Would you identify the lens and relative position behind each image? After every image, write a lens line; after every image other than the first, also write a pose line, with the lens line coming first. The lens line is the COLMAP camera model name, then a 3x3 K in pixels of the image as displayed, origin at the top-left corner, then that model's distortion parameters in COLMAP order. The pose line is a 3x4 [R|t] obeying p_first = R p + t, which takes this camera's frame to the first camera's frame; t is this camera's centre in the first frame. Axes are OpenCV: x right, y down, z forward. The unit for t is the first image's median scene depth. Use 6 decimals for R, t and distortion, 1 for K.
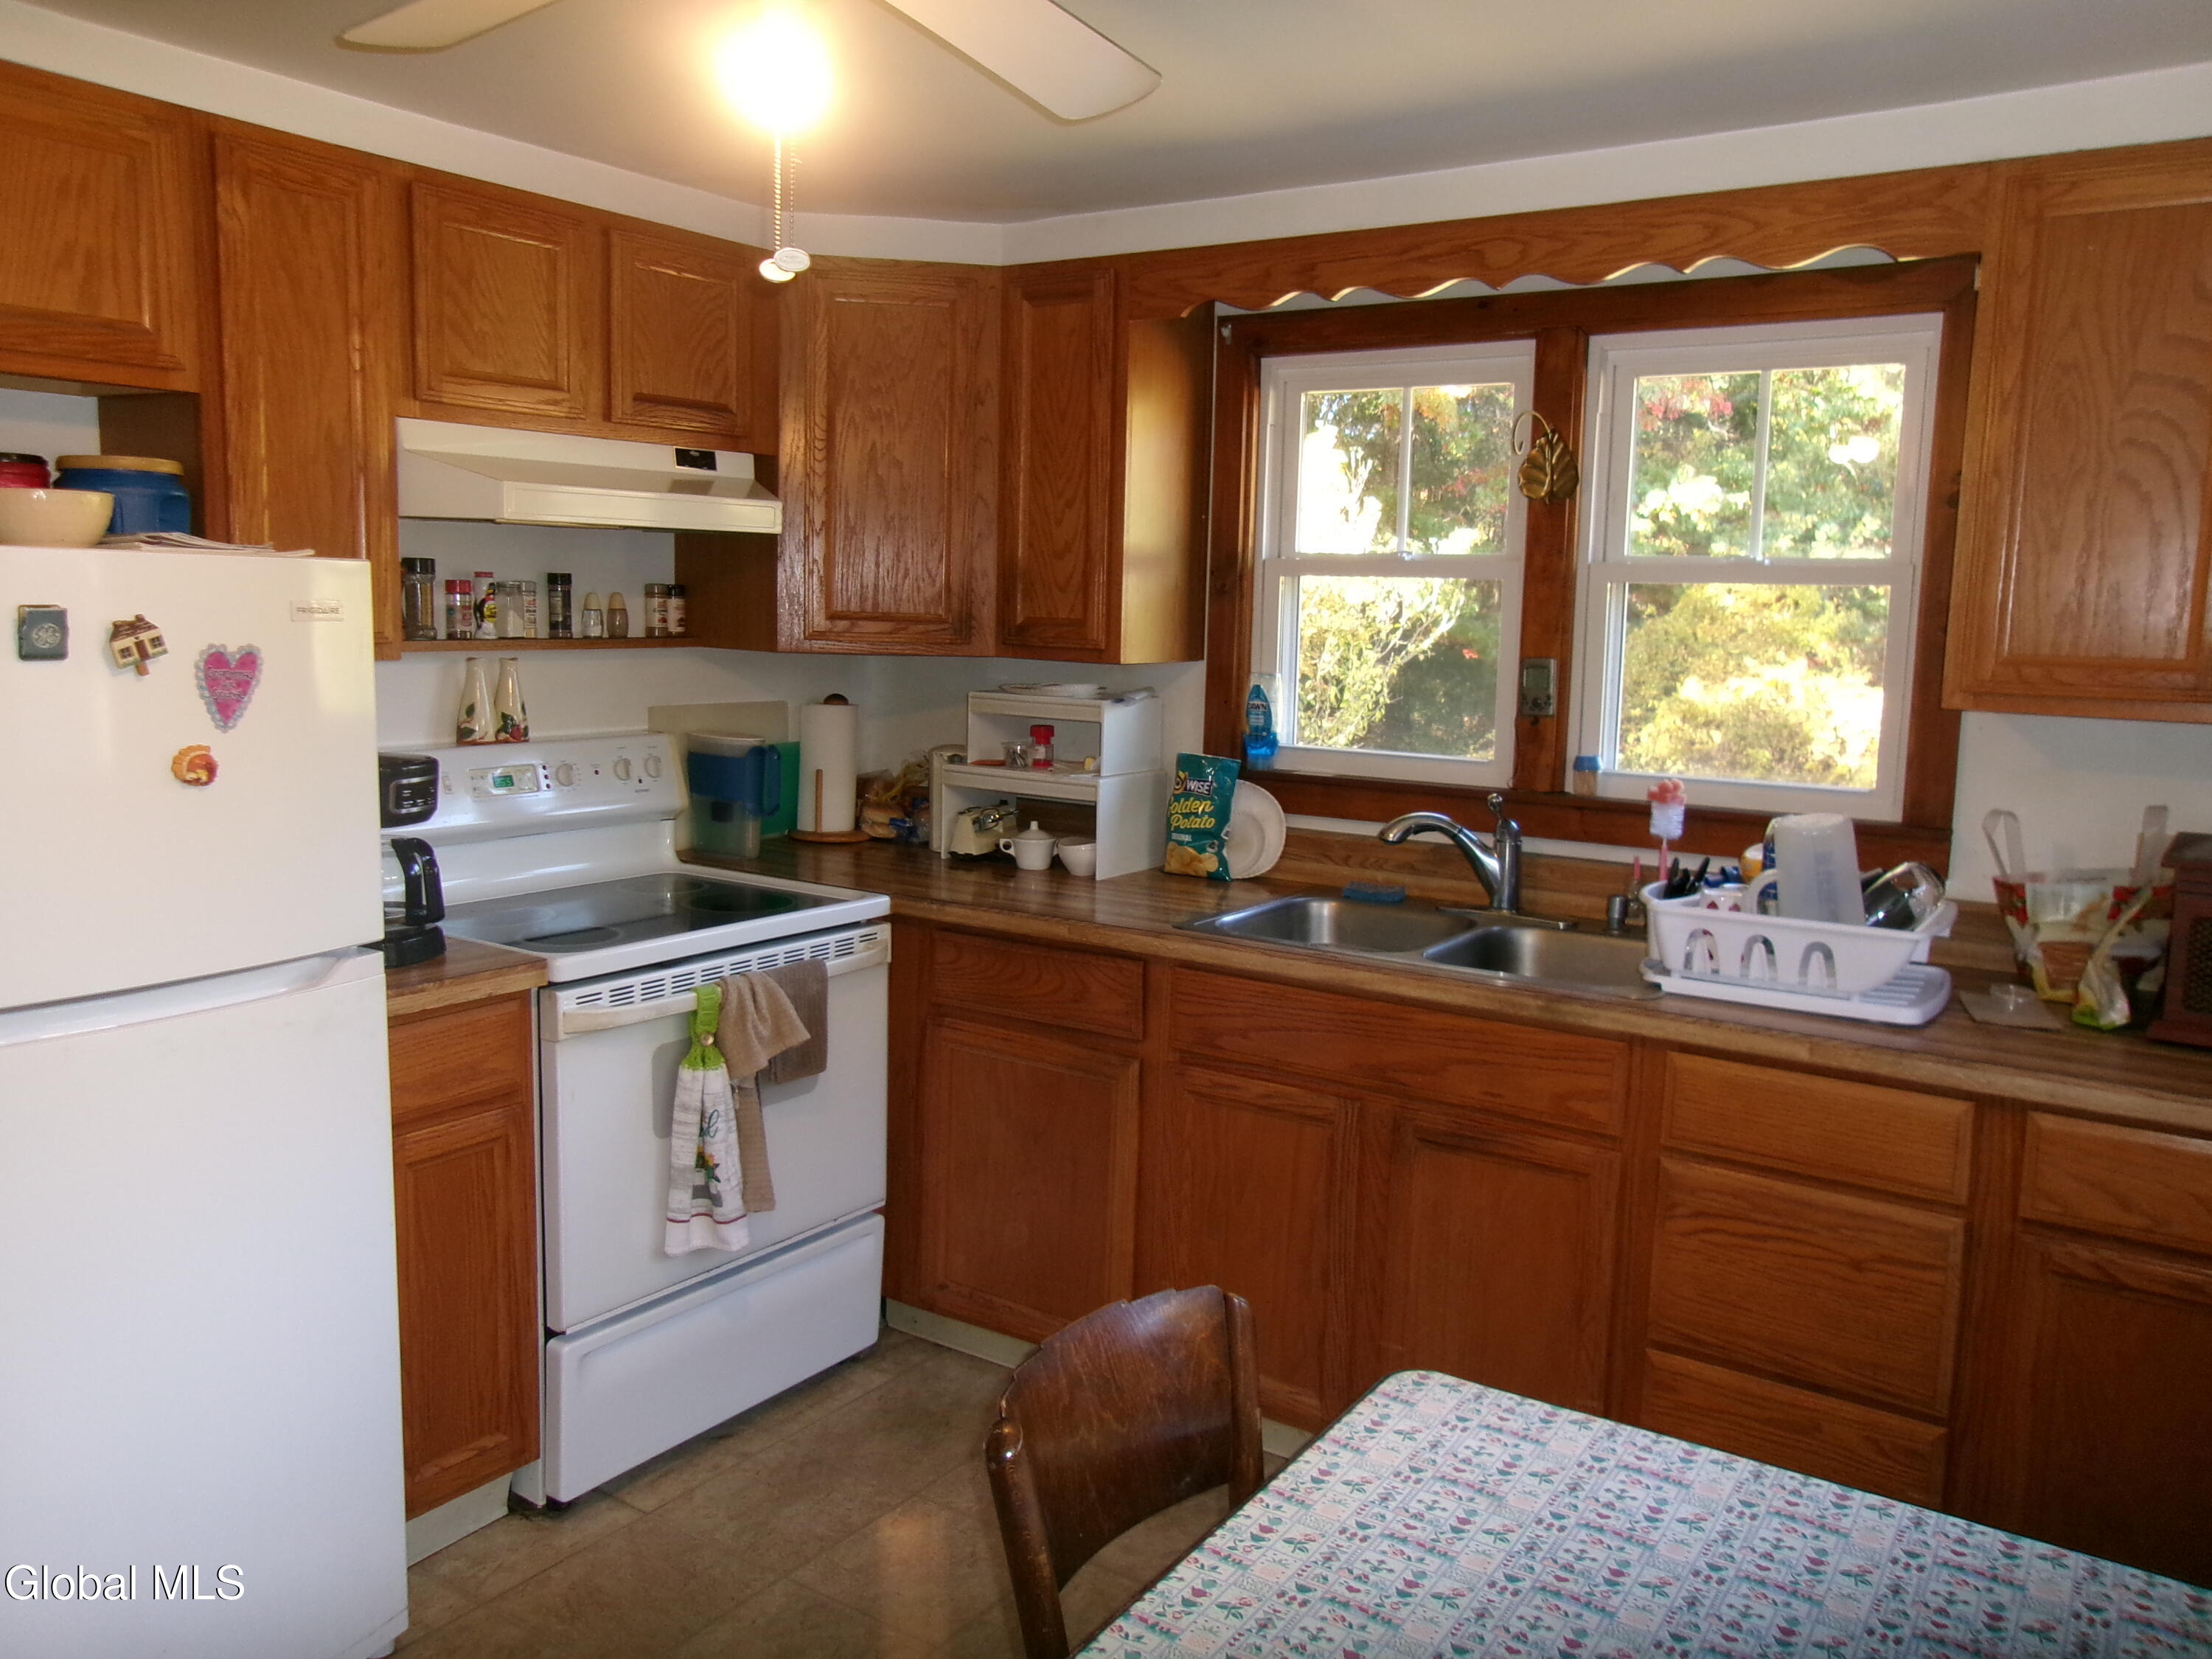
lens RADIAL K [[1724.7, 0, 1112.2], [0, 1724.7, 822.6], [0, 0, 1]] dist [-0.027992, 0.046760]
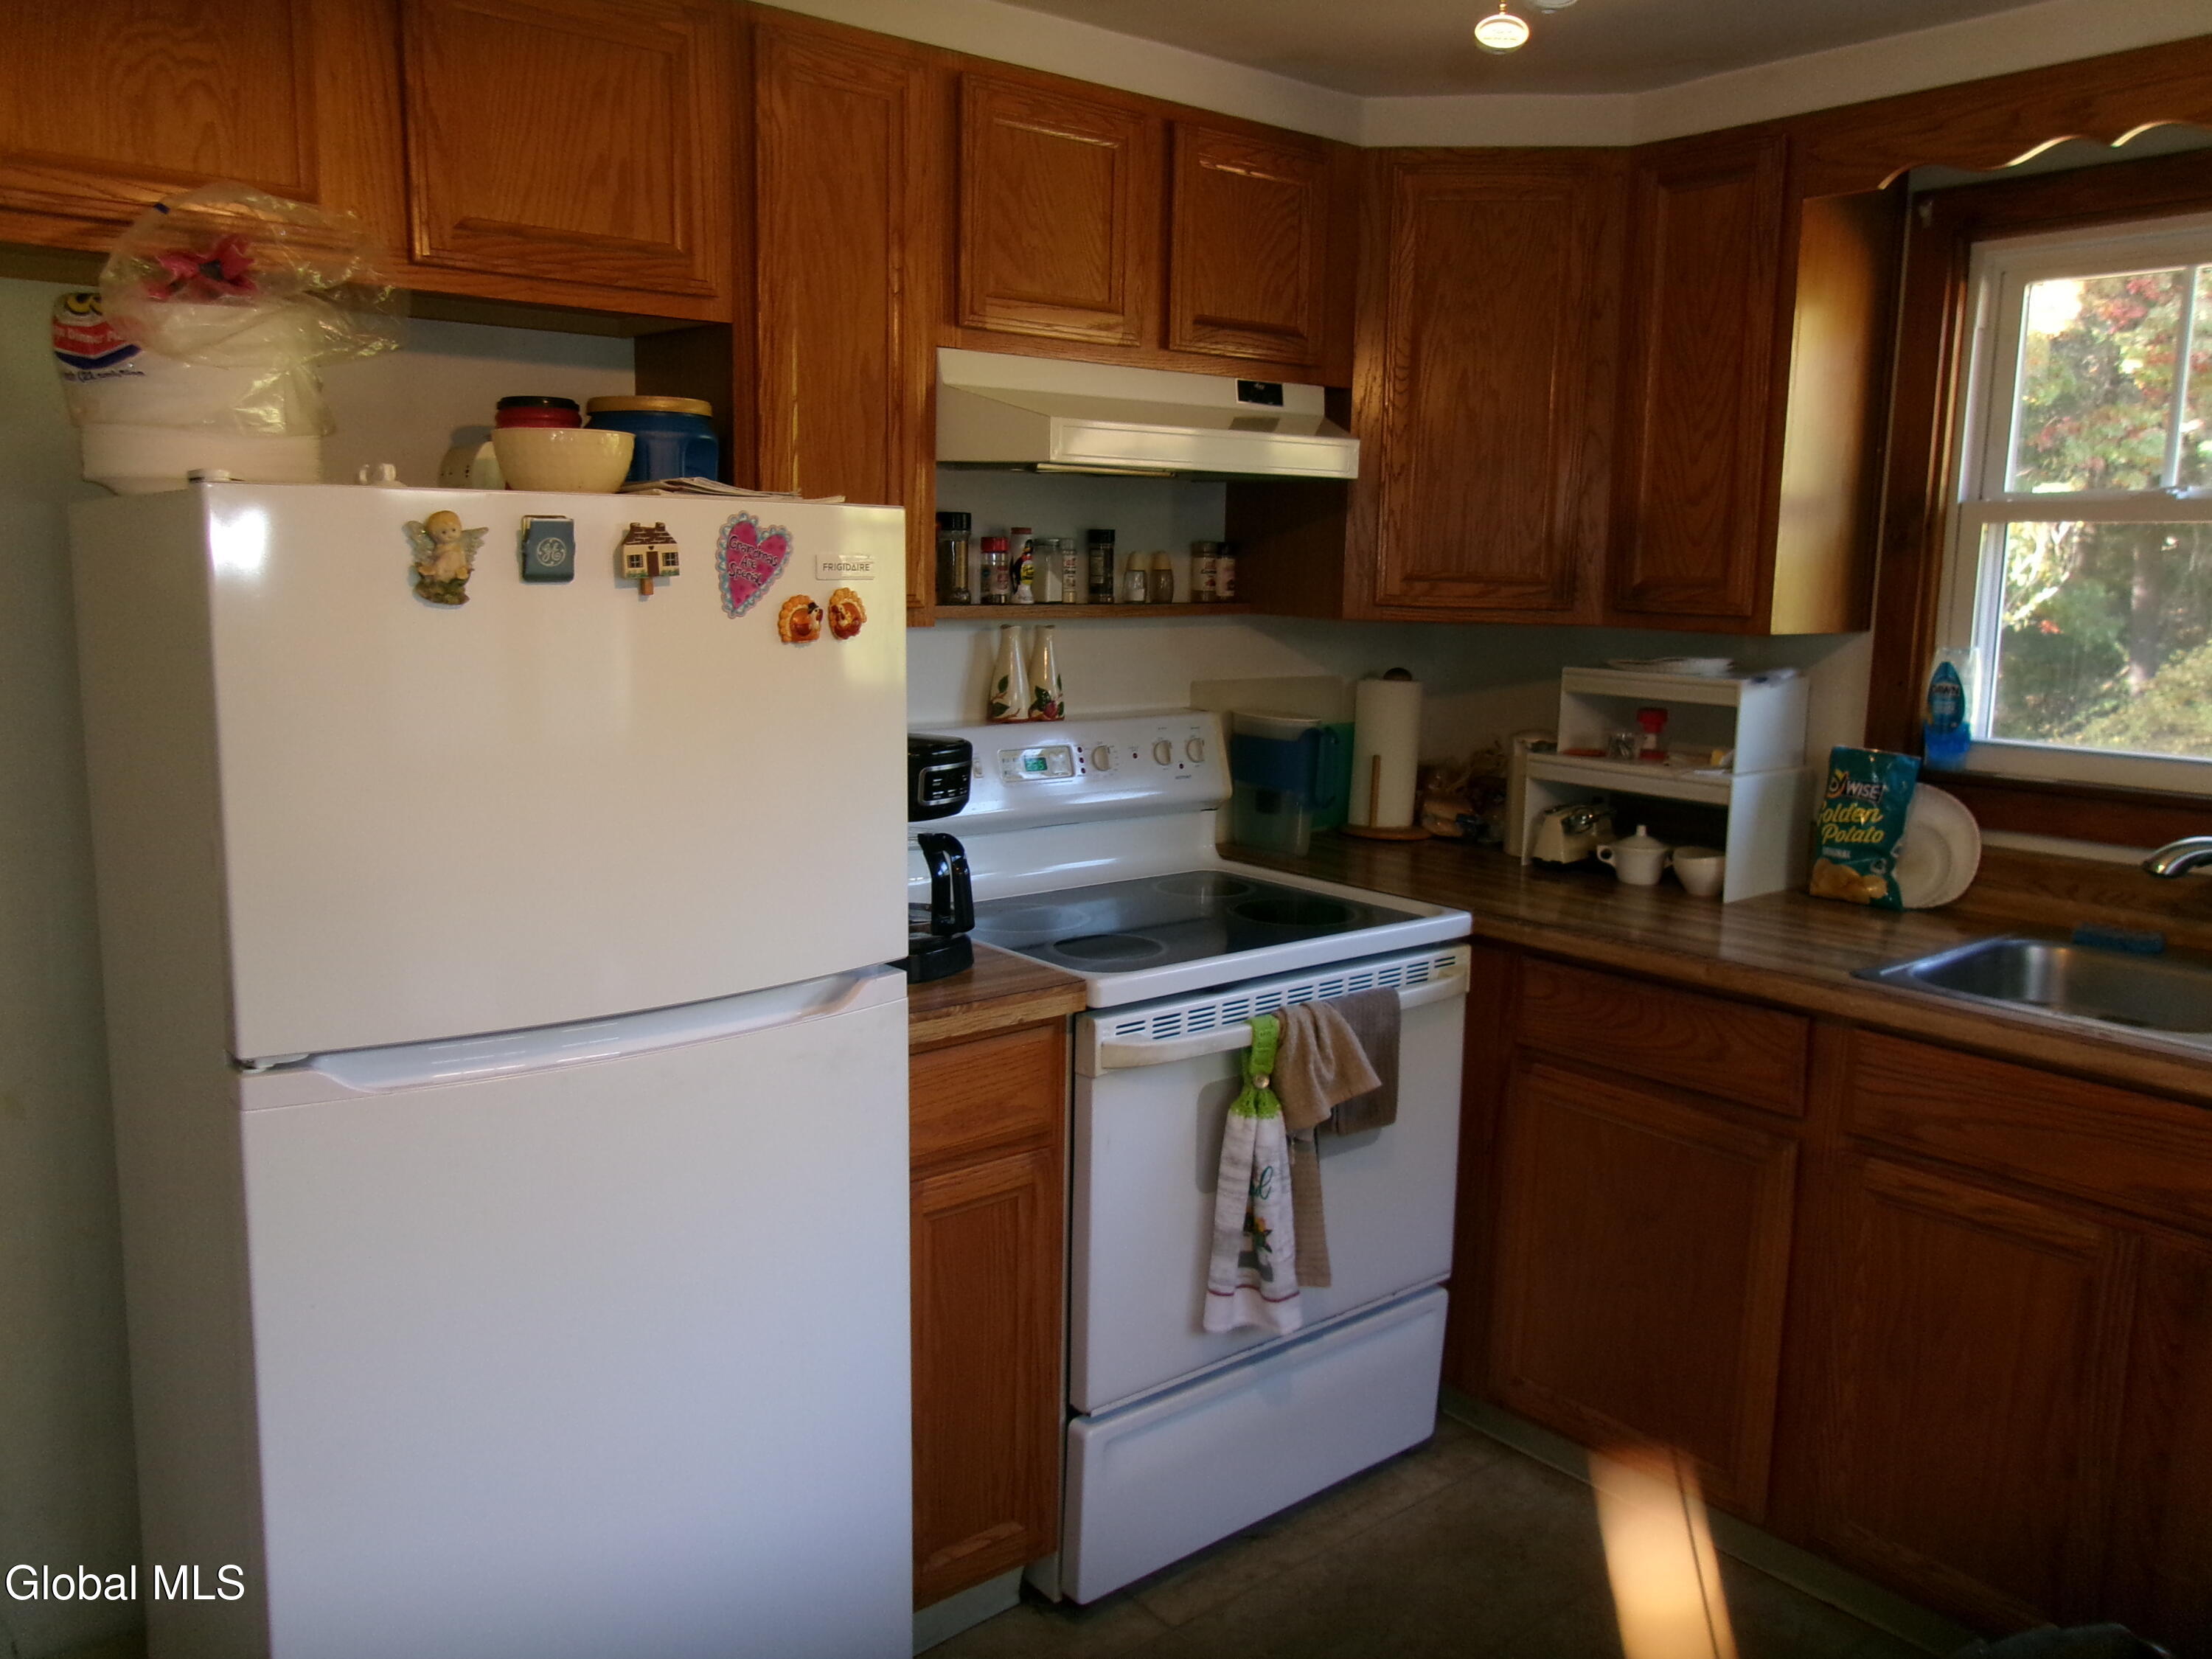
lens RADIAL K [[1724.7, 0, 1097.4], [0, 1724.7, 824.0], [0, 0, 1]] dist [-0.027992, 0.046760]
pose [[0.957957, 0.035173, -0.284746, -0.072355], [-0.030197, 0.999305, 0.021847, -0.014053], [0.285317, -0.012330, 0.958354, 0.163210]]
